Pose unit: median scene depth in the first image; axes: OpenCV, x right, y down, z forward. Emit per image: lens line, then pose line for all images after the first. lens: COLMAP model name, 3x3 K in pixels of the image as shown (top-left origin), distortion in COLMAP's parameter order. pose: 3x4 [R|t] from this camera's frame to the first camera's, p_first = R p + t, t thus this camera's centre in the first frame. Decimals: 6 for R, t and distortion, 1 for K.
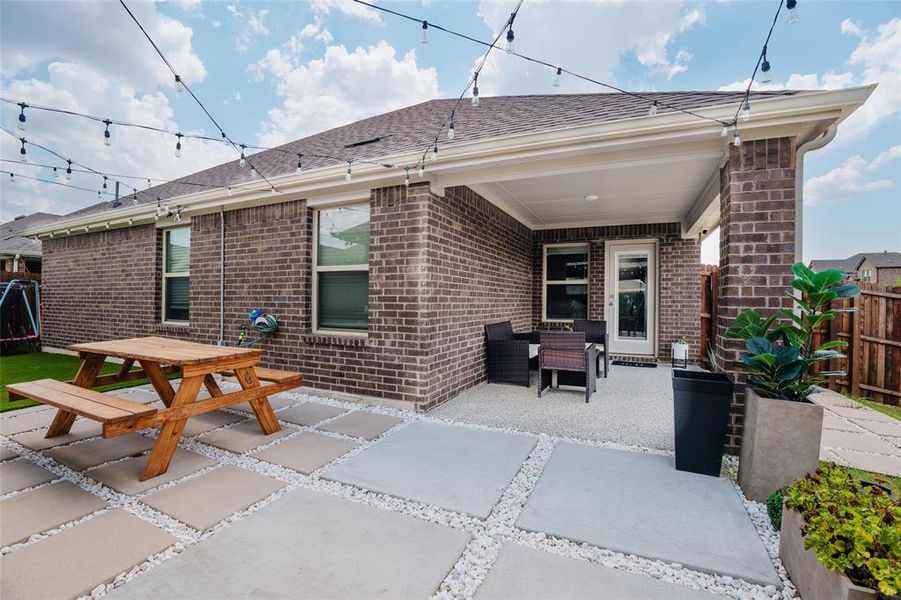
lens RADIAL K [[387.1, 0, 451.2], [0, 387.1, 302.2], [0, 0, 1]] dist [-0.028263, 0.000134]
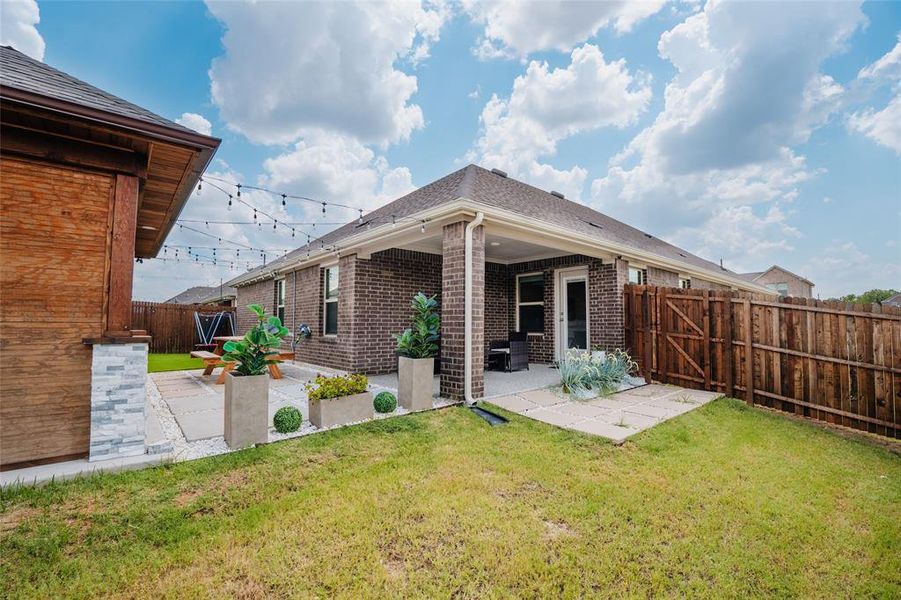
lens RADIAL K [[387.1, 0, 448.2], [0, 387.1, 300.7], [0, 0, 1]] dist [-0.028263, 0.000134]
pose [[0.914810, -0.035148, -0.402351, 0.747003], [0.006375, 0.997339, -0.072629, 0.039561], [0.403833, 0.063877, 0.912600, -0.351879]]
